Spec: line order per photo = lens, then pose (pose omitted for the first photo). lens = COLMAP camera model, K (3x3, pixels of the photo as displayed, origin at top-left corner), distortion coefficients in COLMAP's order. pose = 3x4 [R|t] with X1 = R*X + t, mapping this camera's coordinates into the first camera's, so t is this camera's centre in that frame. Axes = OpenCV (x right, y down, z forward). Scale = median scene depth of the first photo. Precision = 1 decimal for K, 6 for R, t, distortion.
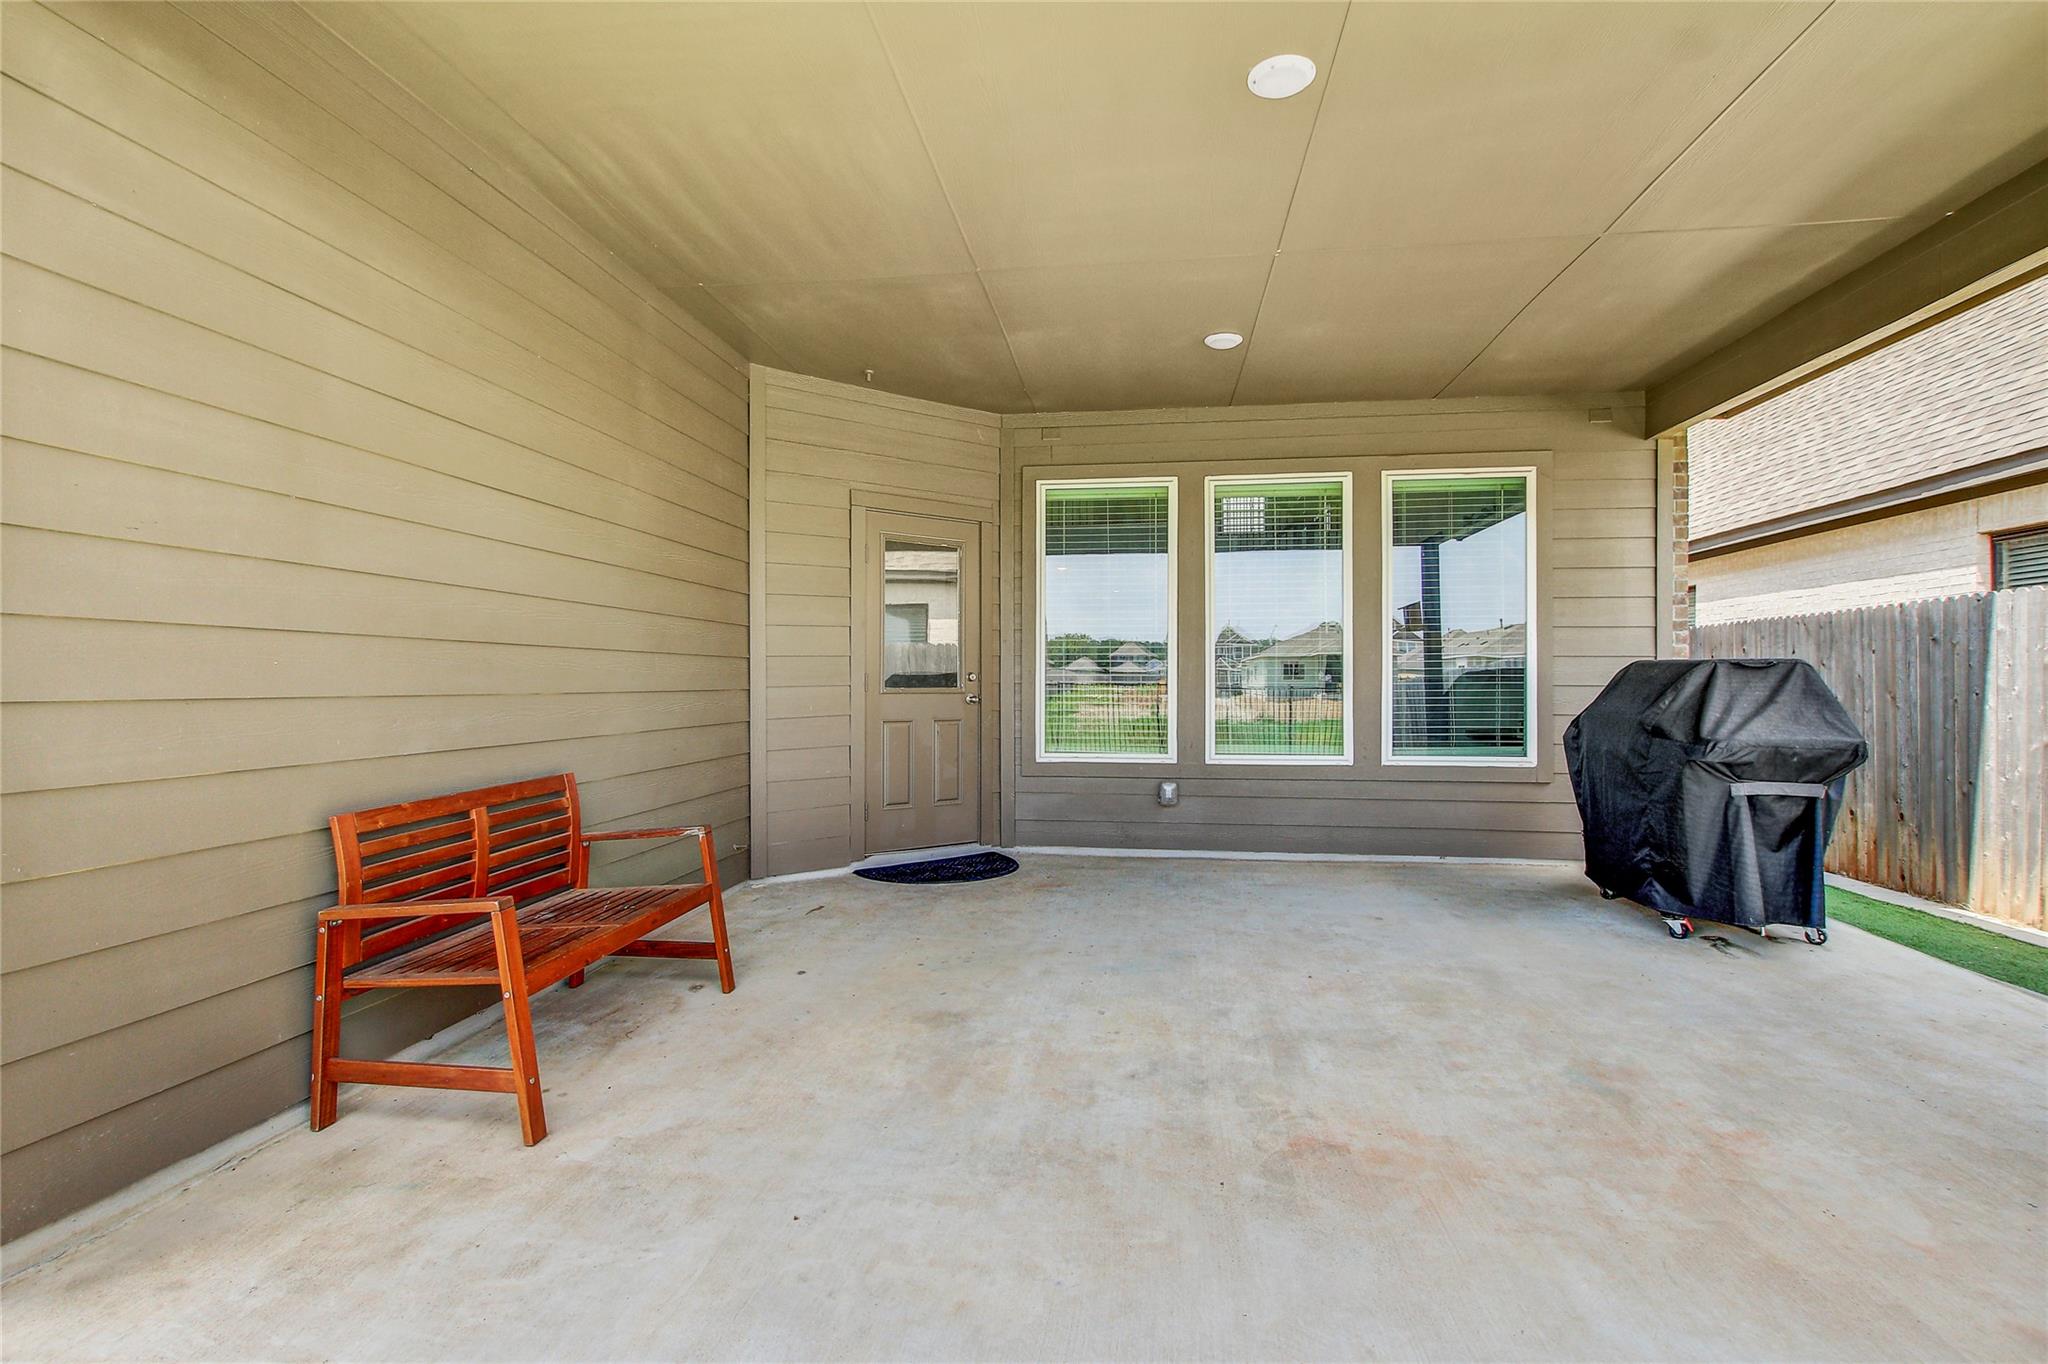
lens RADIAL K [[946.2, 0, 1022.6], [0, 946.2, 680.8], [0, 0, 1]] dist [-0.004636, -0.001210]
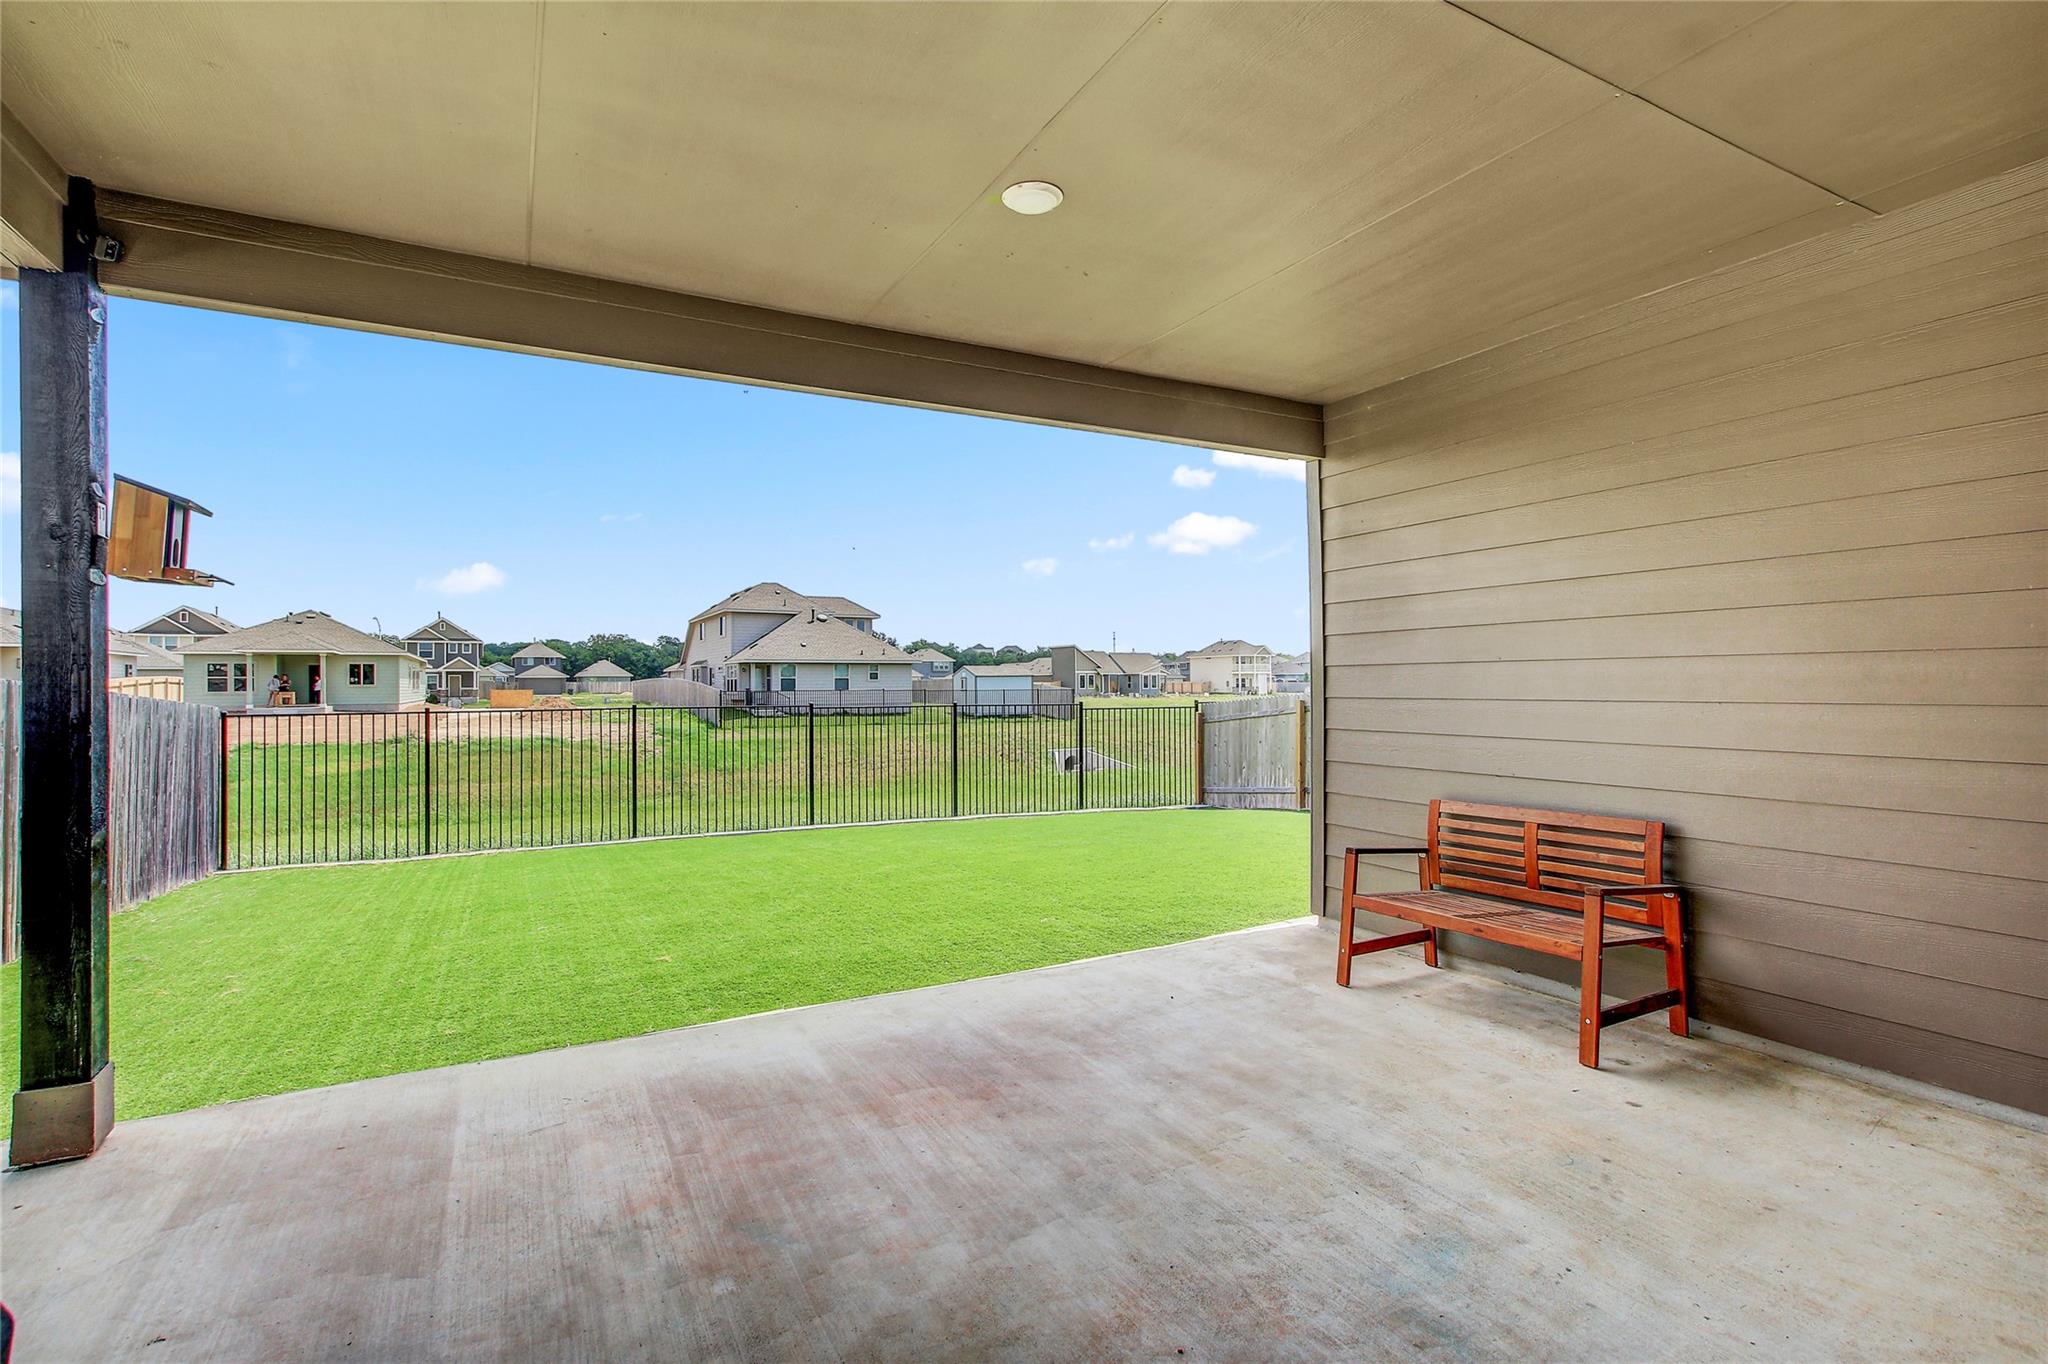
lens RADIAL K [[946.2, 0, 1018.9], [0, 946.2, 683.8], [0, 0, 1]] dist [-0.004636, -0.001210]
pose [[-0.809143, 0.009580, -0.587533, 1.051271], [0.013202, 0.999911, -0.001877, -0.092842], [0.587463, -0.009275, -0.809198, 2.130148]]
